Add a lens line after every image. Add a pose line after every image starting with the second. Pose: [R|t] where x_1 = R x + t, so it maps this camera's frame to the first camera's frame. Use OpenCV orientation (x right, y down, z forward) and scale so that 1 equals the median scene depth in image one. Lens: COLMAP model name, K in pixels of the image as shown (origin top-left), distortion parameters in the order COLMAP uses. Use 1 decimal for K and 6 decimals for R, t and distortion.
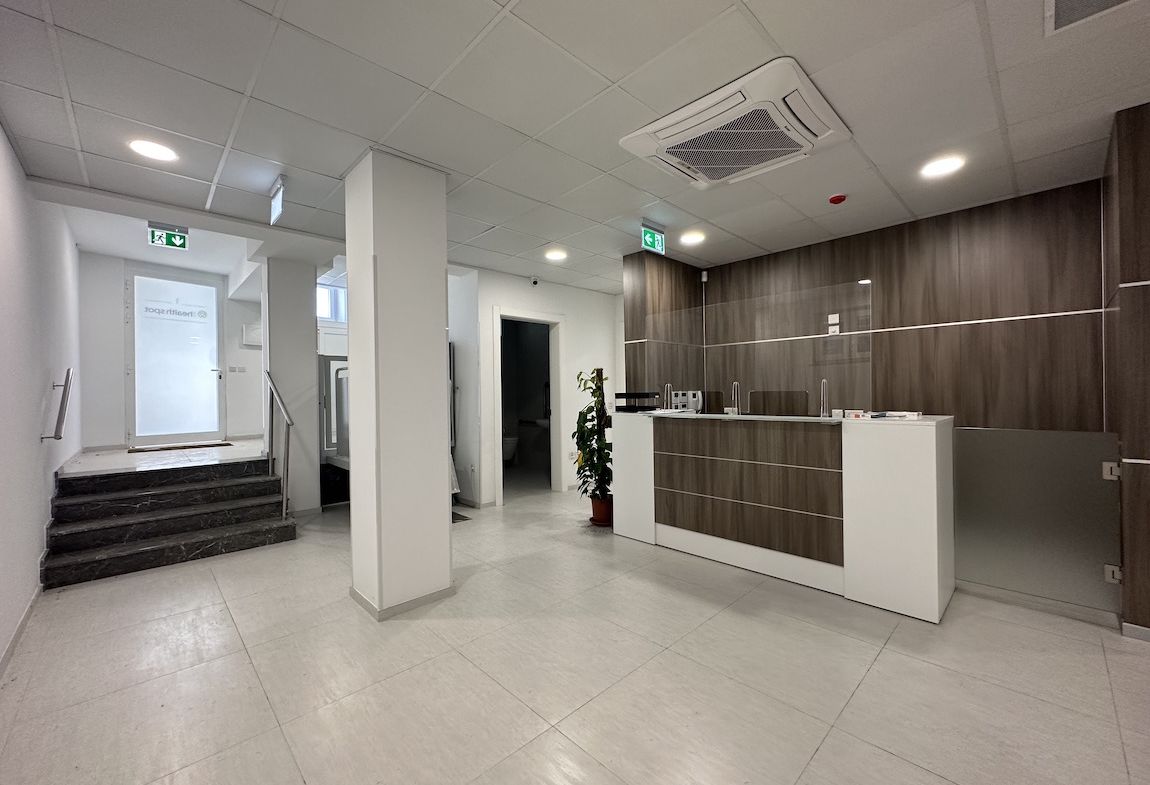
lens RADIAL K [[460.3, 0, 577.2], [0, 460.3, 391.9], [0, 0, 1]] dist [-0.002609, 0.000624]
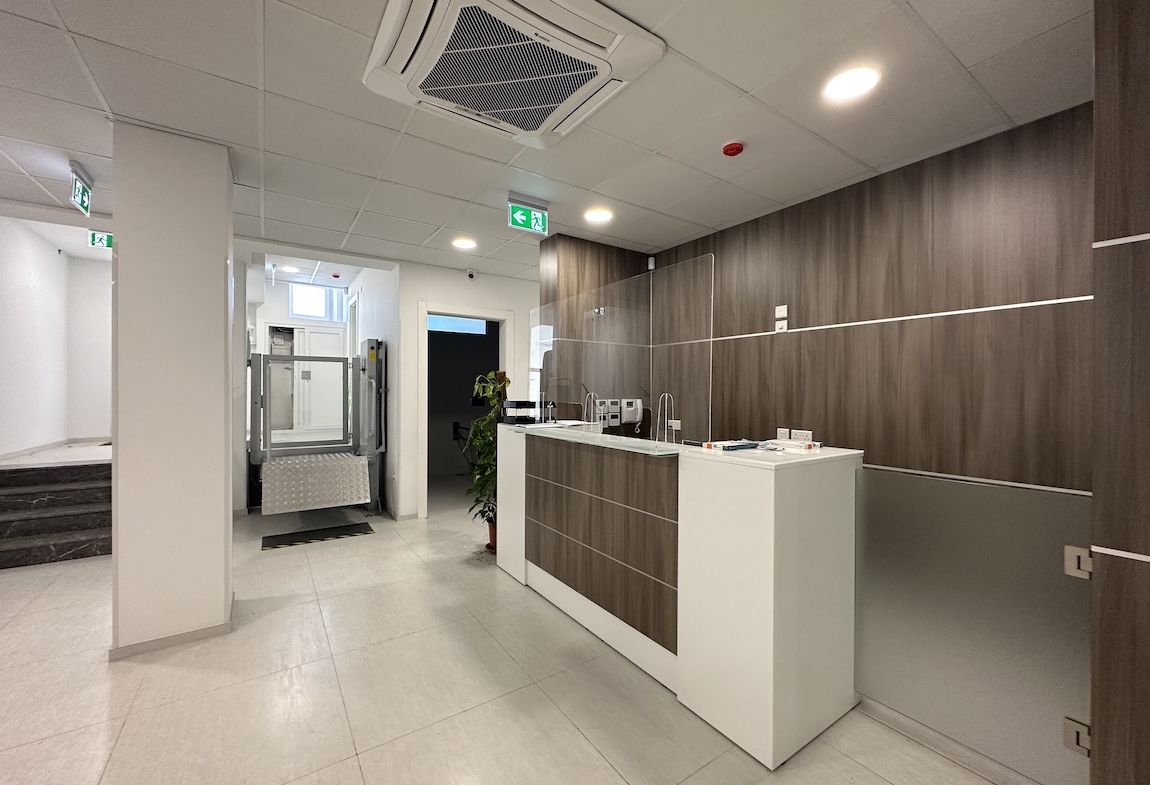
lens RADIAL K [[460.3, 0, 578.8], [0, 460.3, 391.3], [0, 0, 1]] dist [-0.002609, 0.000624]
pose [[0.985389, 0.019136, -0.169242, 0.443813], [-0.018762, 0.999817, 0.003812, -0.026309], [0.169284, -0.000581, 0.985567, 0.220816]]
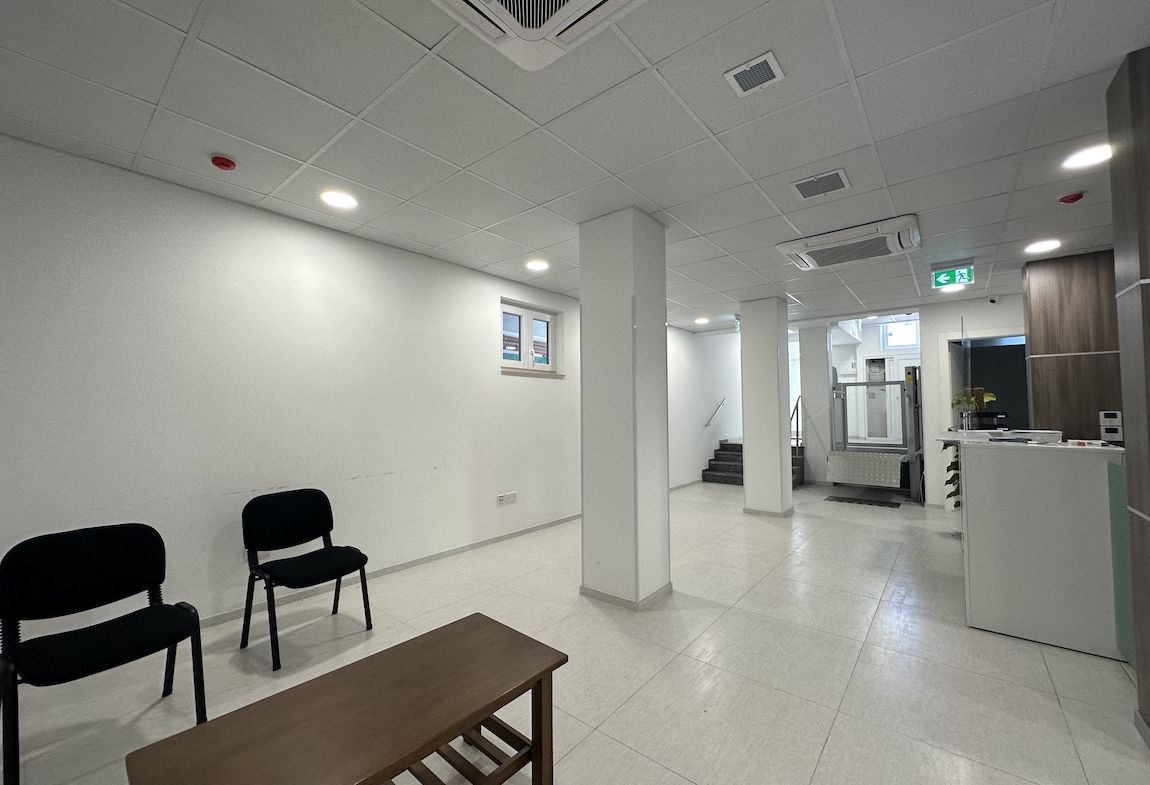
lens RADIAL K [[460.3, 0, 555.7], [0, 460.3, 387.8], [0, 0, 1]] dist [-0.002609, 0.000624]
pose [[0.086767, -0.032884, -0.995686, 1.325462], [-0.001485, 0.999450, -0.033138, -0.019877], [0.996228, 0.004354, 0.086670, -0.076492]]
